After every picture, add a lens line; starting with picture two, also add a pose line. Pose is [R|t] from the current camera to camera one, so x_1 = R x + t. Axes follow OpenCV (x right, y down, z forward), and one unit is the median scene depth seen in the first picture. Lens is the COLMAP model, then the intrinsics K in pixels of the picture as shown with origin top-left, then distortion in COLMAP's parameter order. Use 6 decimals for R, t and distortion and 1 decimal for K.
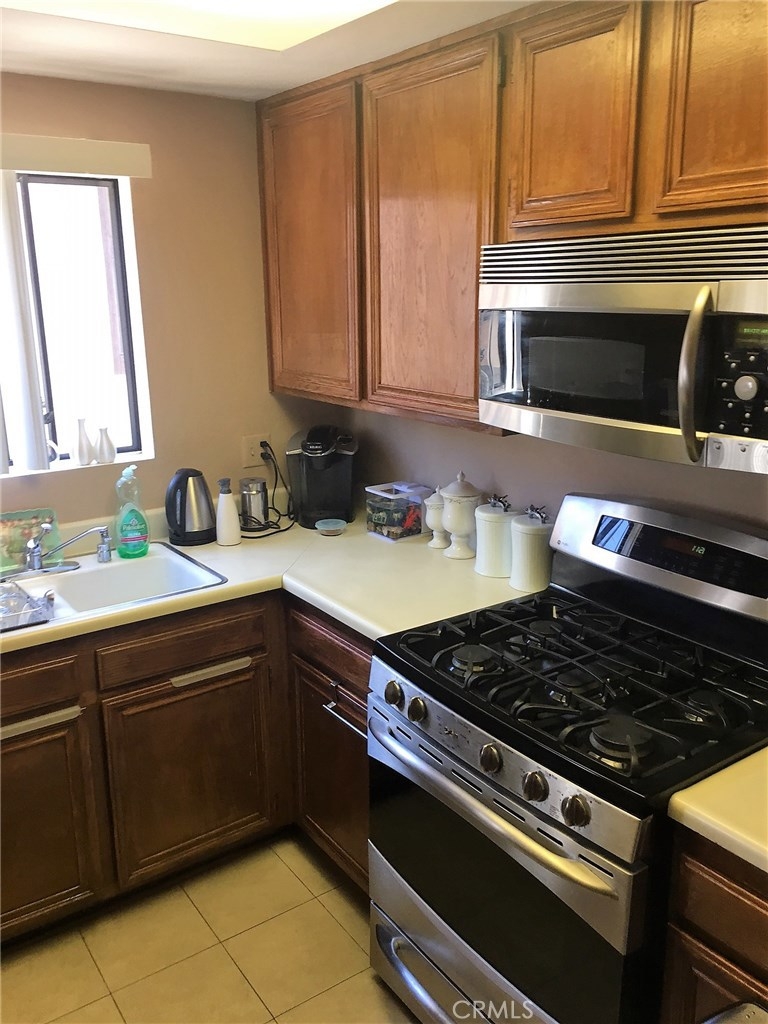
lens RADIAL K [[877.4, 0, 371.9], [0, 877.4, 514.7], [0, 0, 1]] dist [0.065785, -0.077337]
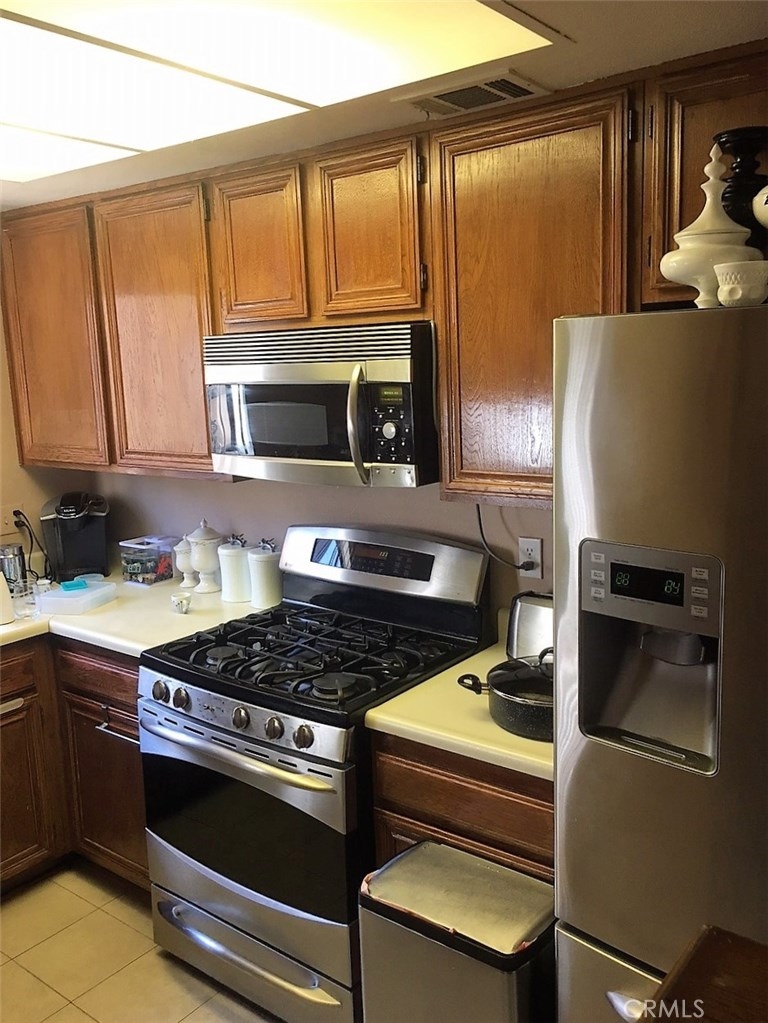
lens RADIAL K [[876.5, 0, 397.6], [0, 876.5, 508.9], [0, 0, 1]] dist [0.065785, -0.077337]
pose [[0.948463, -0.069467, 0.309181, -0.020455], [0.099109, 0.991758, -0.081204, 0.071809], [-0.300992, 0.107662, 0.947530, -0.257722]]
